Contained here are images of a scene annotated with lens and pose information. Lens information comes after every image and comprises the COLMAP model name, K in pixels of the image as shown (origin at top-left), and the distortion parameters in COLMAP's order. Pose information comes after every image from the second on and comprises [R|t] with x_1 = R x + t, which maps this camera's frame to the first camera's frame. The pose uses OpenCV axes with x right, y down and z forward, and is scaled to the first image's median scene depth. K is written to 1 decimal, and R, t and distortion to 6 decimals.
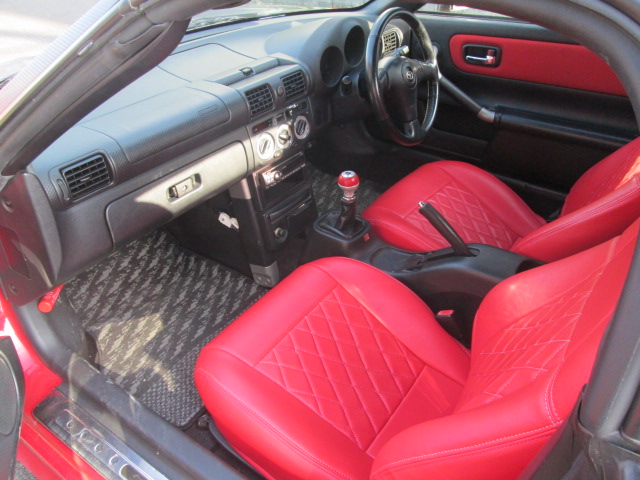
lens RADIAL K [[537.3, 0, 319.9], [0, 537.3, 239.4], [0, 0, 1]] dist [-0.046477, 0.033531]
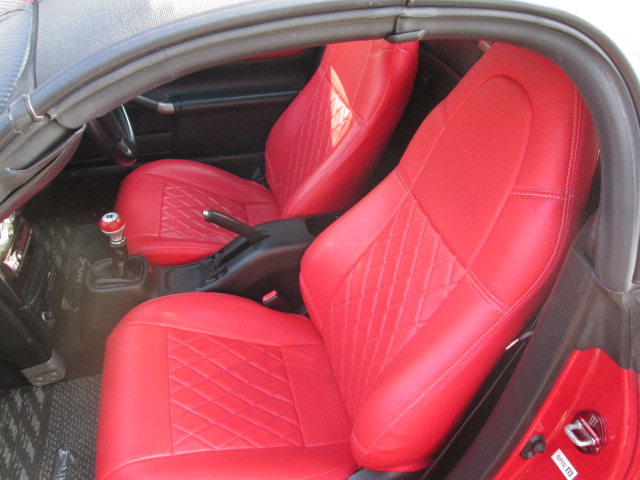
lens RADIAL K [[537.3, 0, 320.6], [0, 537.3, 242.9], [0, 0, 1]] dist [-0.046477, 0.033531]
pose [[0.652426, -0.441974, 0.615630, -0.275526], [0.402523, 0.890372, 0.212635, -0.127639], [-0.642118, 0.109077, 0.758806, 0.105604]]
